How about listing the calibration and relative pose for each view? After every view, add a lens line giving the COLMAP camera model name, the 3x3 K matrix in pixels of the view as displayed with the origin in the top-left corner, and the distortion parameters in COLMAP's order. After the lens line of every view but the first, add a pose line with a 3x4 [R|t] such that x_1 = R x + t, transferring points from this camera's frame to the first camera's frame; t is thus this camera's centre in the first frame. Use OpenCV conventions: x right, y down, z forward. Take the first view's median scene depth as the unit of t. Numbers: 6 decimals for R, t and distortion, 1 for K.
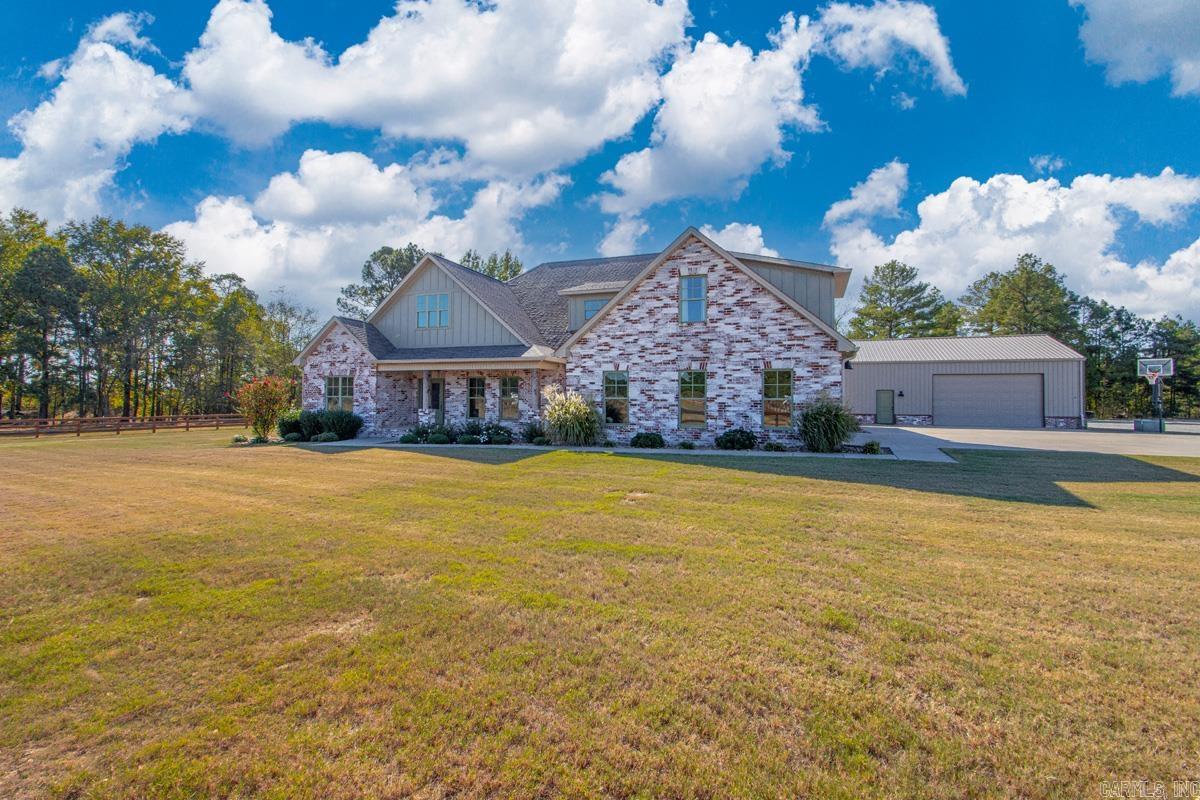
lens RADIAL K [[550.6, 0, 586.1], [0, 550.6, 413.1], [0, 0, 1]] dist [0.000971, -0.014042]
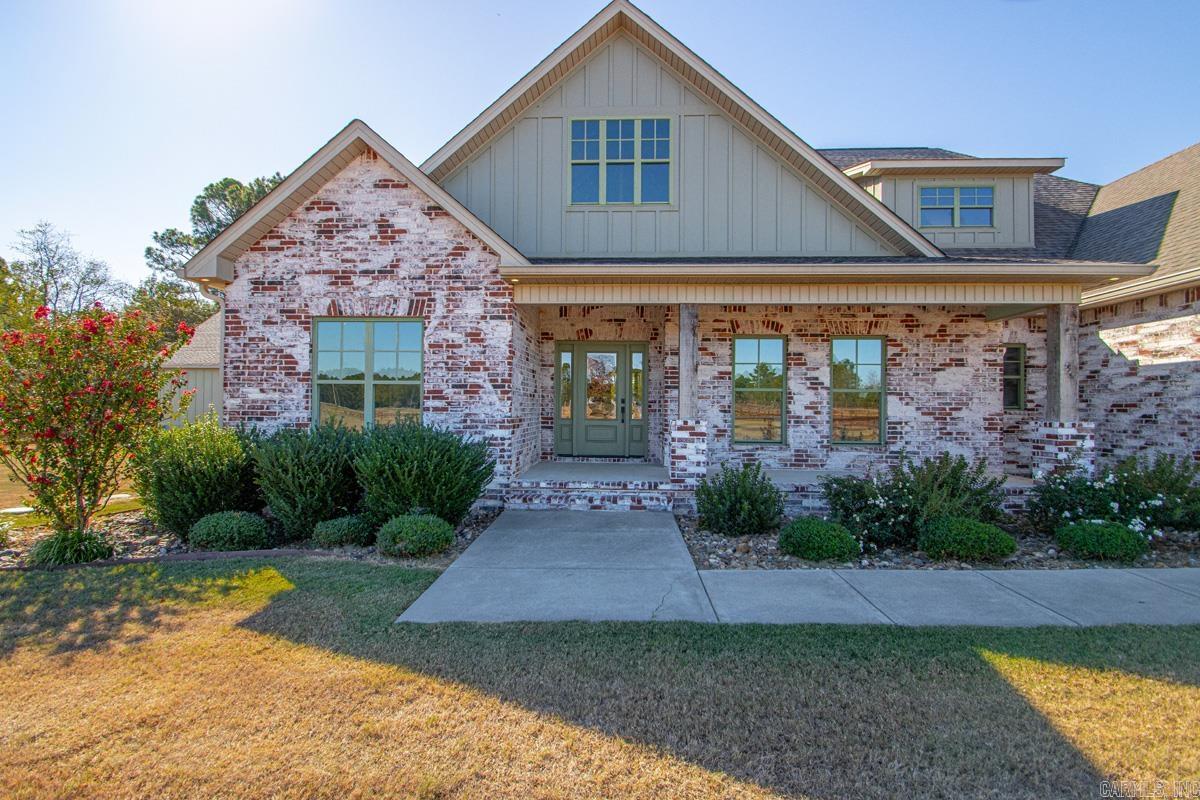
lens RADIAL K [[544.1, 0, 602.1], [0, 544.1, 415.2], [0, 0, 1]] dist [0.000521, -0.013872]
pose [[0.949396, -0.004328, 0.314052, -0.419893], [0.005588, 0.999980, -0.003112, -0.008788], [-0.314032, 0.004710, 0.949401, 0.660498]]
